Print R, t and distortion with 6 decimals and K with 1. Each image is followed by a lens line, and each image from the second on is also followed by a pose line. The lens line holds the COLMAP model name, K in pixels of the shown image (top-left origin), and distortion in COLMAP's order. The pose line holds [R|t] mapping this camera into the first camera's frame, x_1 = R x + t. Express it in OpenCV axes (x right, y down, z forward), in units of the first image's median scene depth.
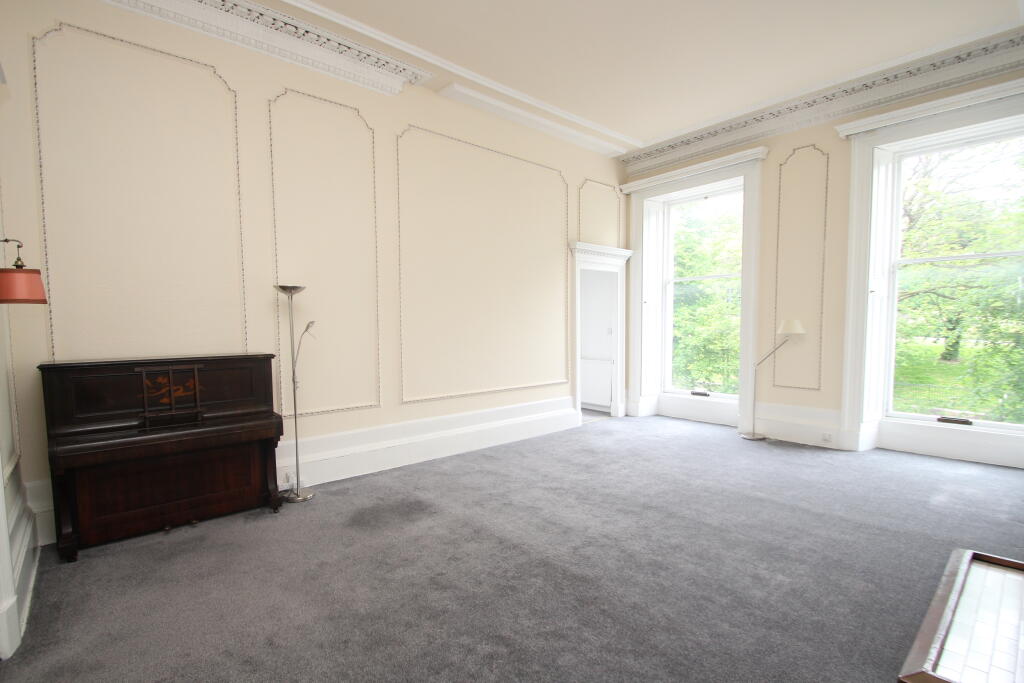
lens RADIAL K [[478.5, 0, 499.2], [0, 478.5, 357.5], [0, 0, 1]] dist [0.015557, -0.017066]
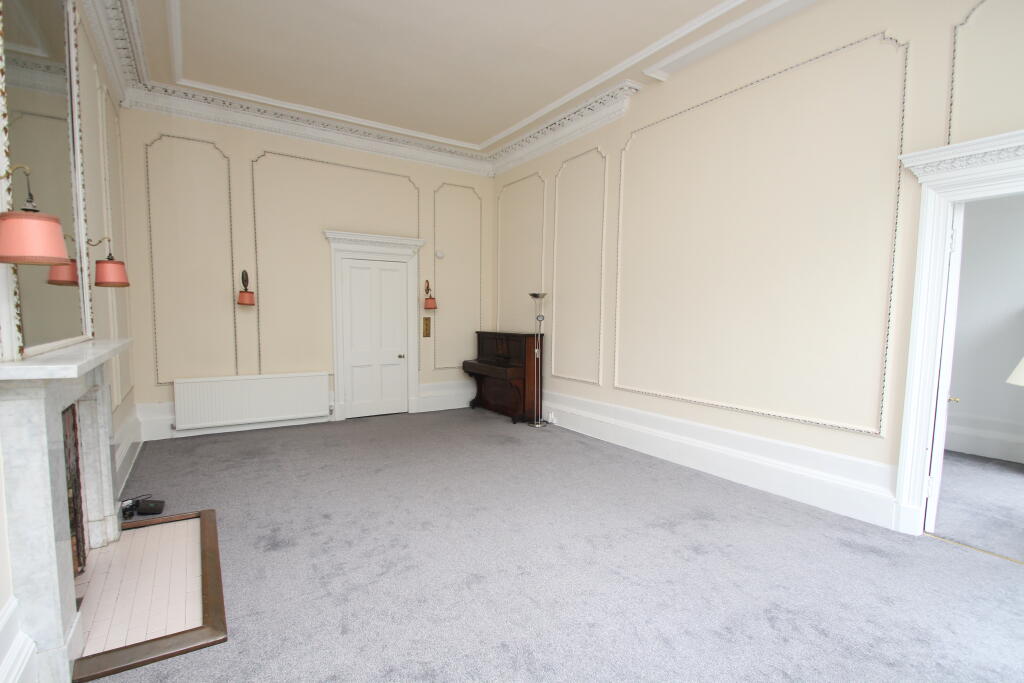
lens RADIAL K [[478.5, 0, 499.2], [0, 478.5, 357.5], [0, 0, 1]] dist [0.015557, -0.017066]
pose [[-0.157582, 0.090838, -0.983319, 0.686885], [-0.070362, 0.992197, 0.102934, -0.053812], [0.984996, 0.085409, -0.149961, 0.643314]]
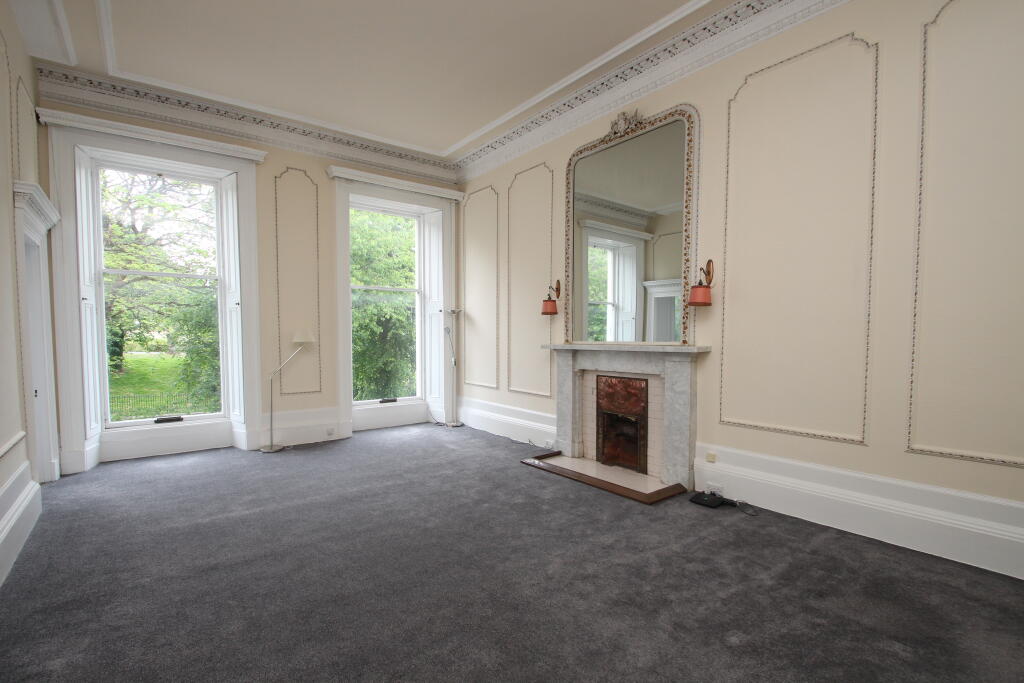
lens RADIAL K [[478.5, 0, 499.2], [0, 478.5, 357.5], [0, 0, 1]] dist [0.015557, -0.017066]
pose [[0.068731, -0.041455, 0.996774, -0.346340], [0.064680, 0.997219, 0.037014, -0.022492], [-0.995536, 0.061928, 0.071221, 0.405522]]
